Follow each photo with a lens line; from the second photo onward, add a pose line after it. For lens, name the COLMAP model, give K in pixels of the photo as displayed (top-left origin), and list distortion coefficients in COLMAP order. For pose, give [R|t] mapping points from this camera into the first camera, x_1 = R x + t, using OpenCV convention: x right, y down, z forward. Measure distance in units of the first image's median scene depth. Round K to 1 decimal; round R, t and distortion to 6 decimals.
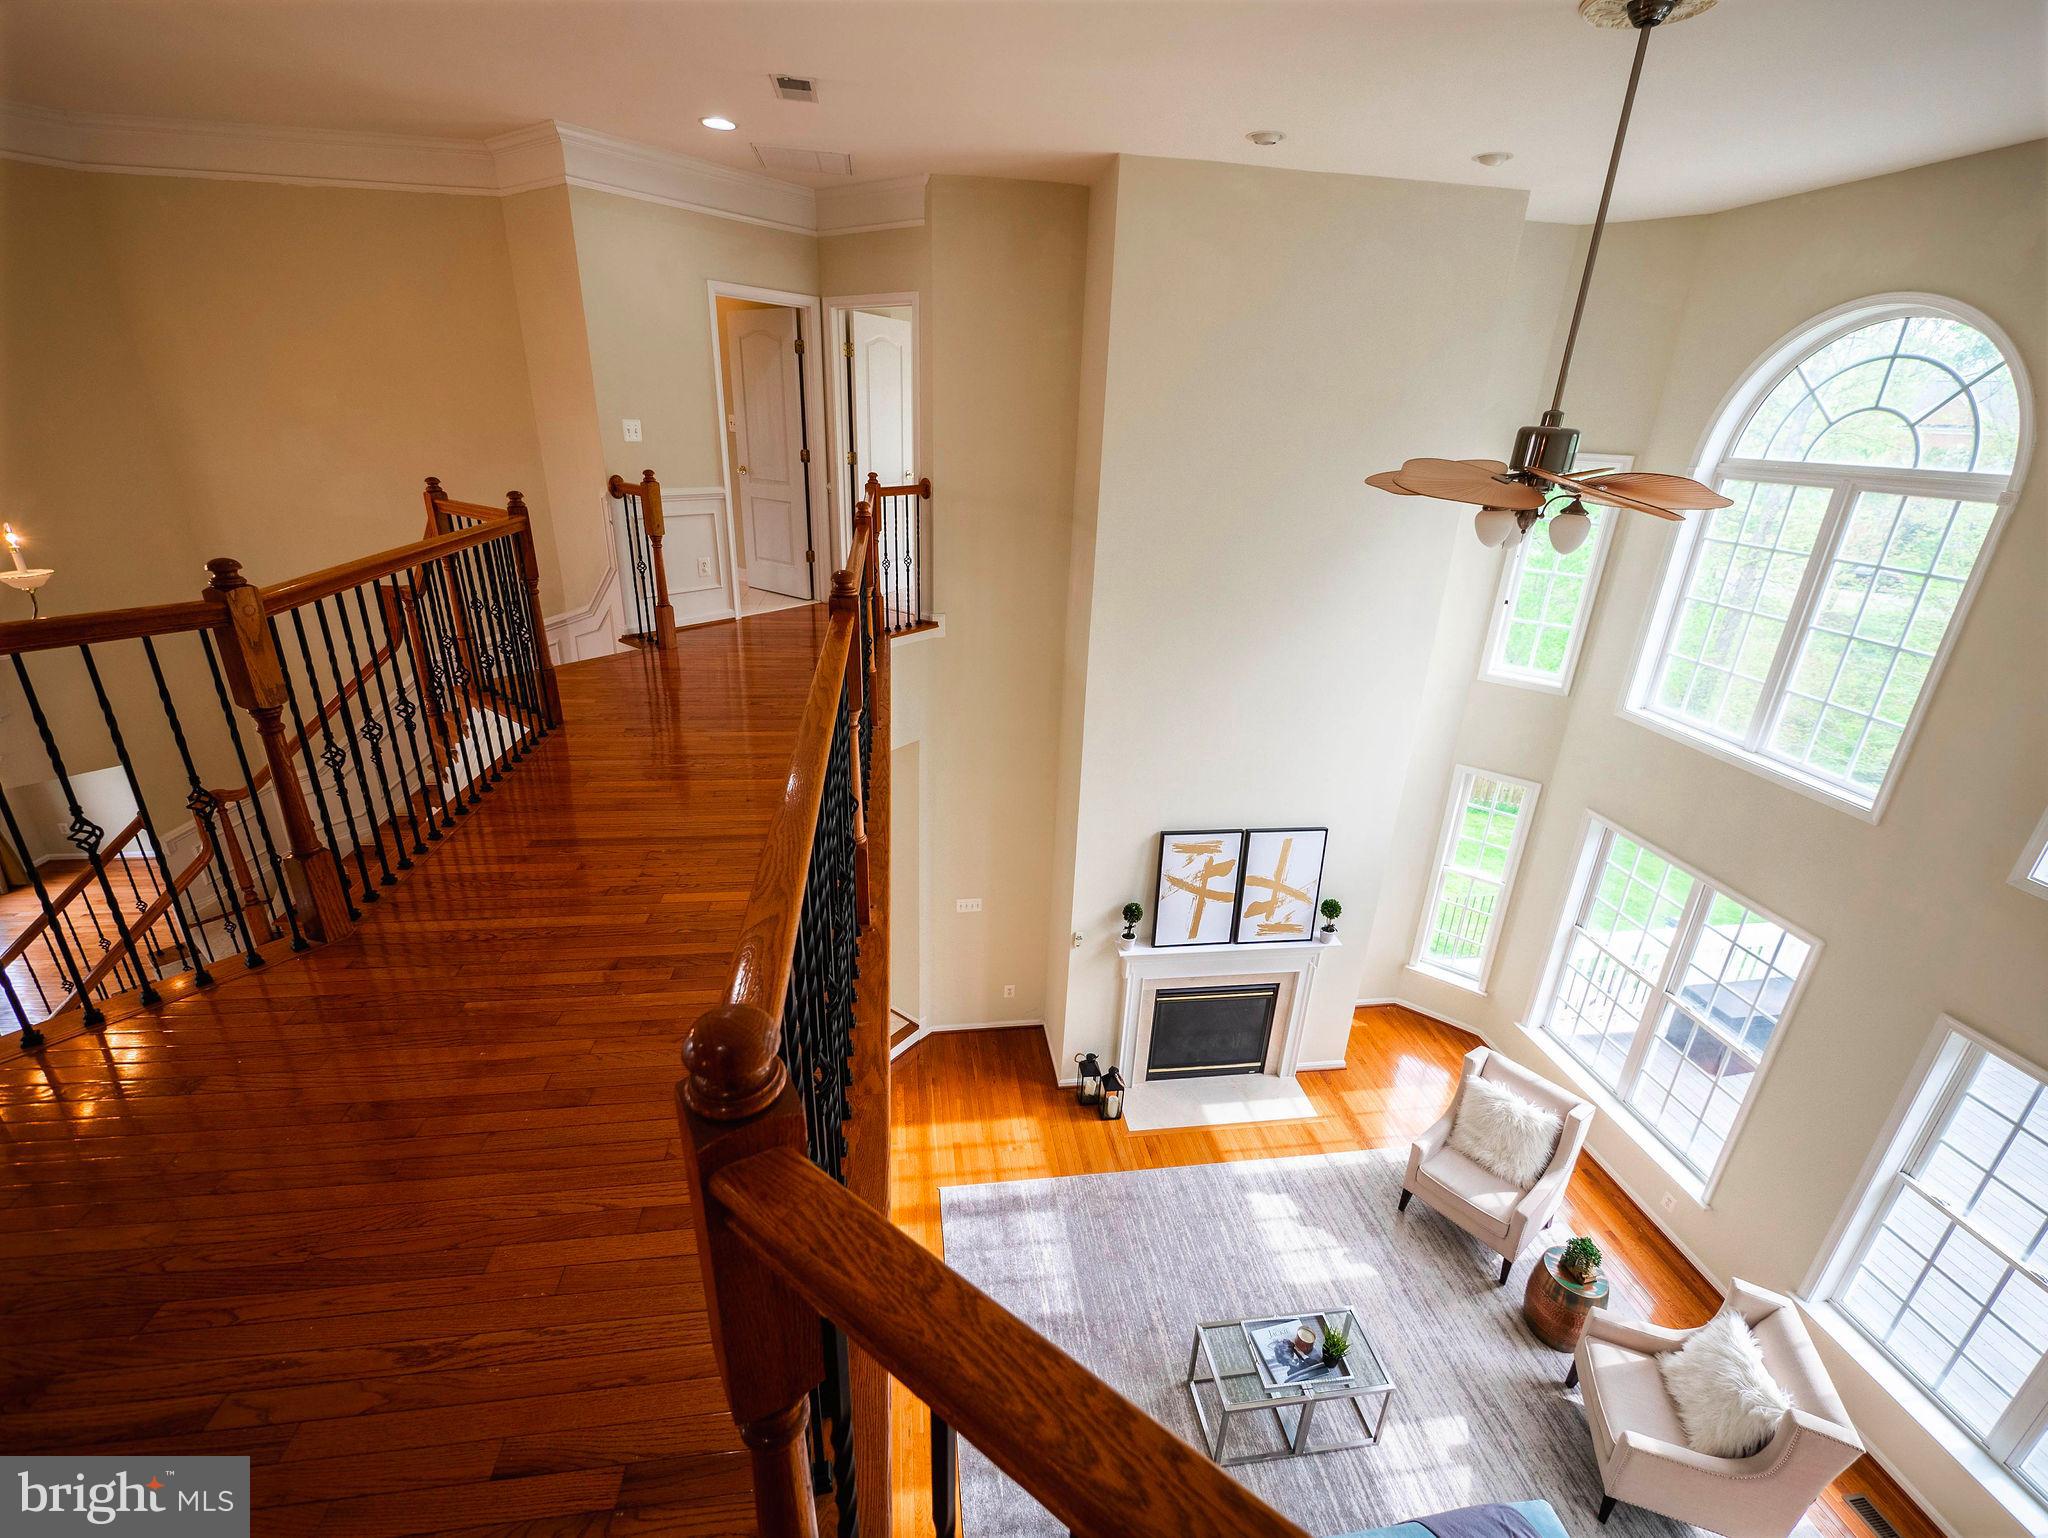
lens RADIAL K [[872.2, 0, 1021.0], [0, 872.2, 762.4], [0, 0, 1]] dist [-0.009046, 0.001938]
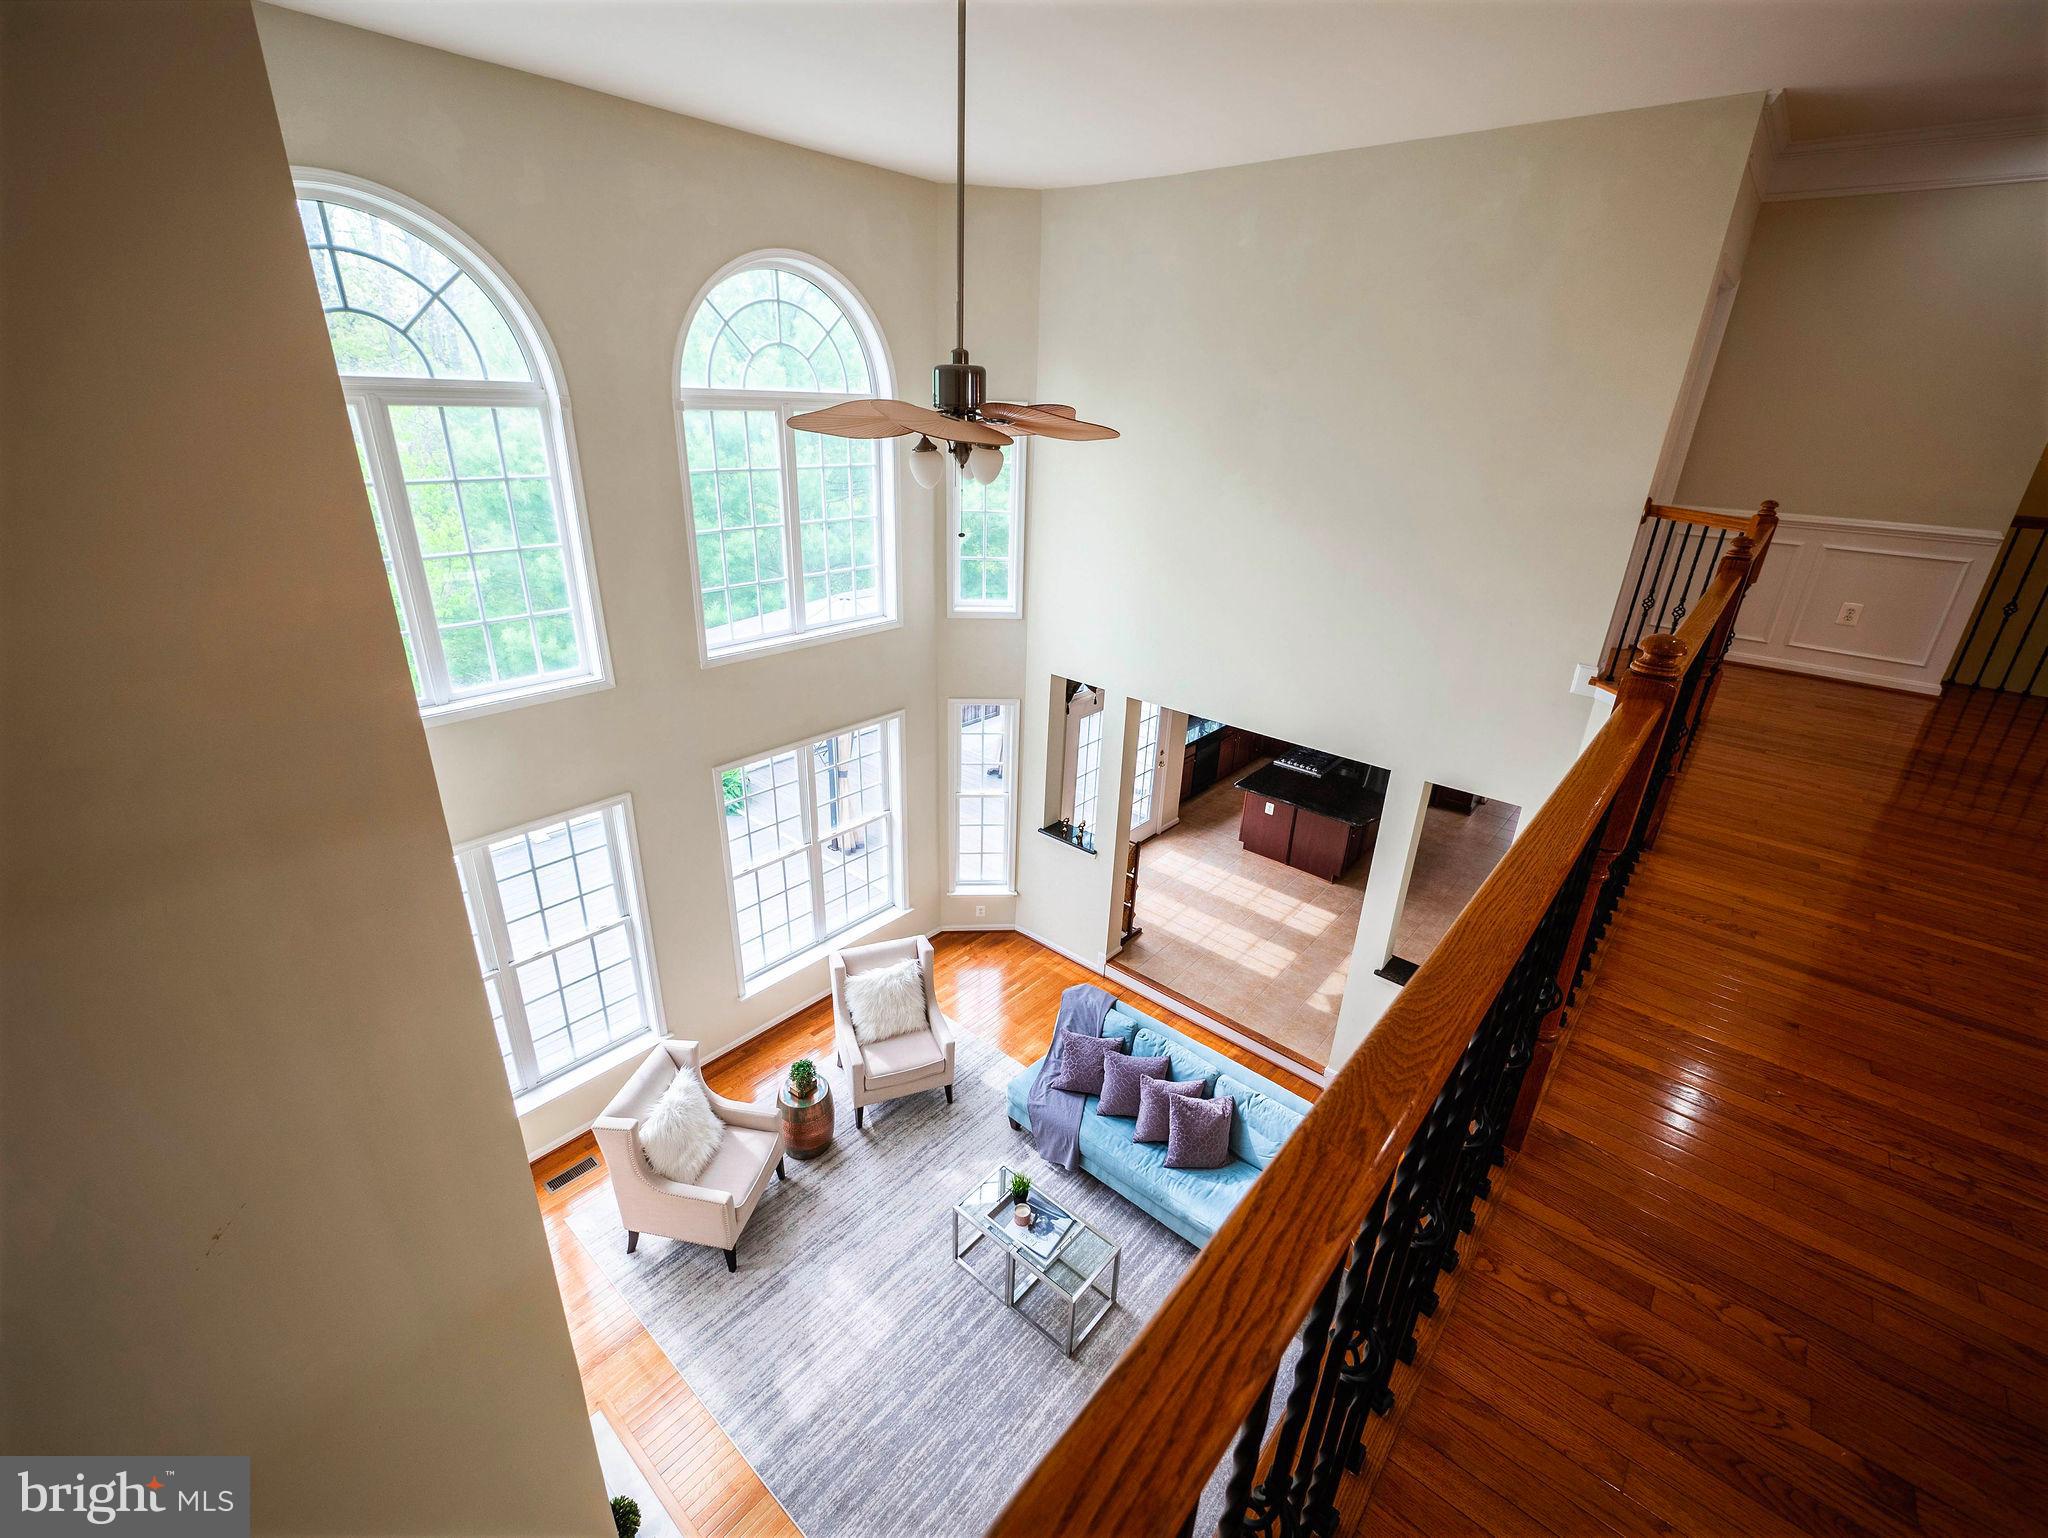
lens RADIAL K [[872.2, 0, 1028.5], [0, 872.2, 754.4], [0, 0, 1]] dist [-0.009046, 0.001938]
pose [[-0.651155, -0.364826, 0.665507, -0.192361], [0.215715, 0.751751, 0.623167, -0.452842], [-0.727643, 0.549338, -0.410808, 1.071035]]
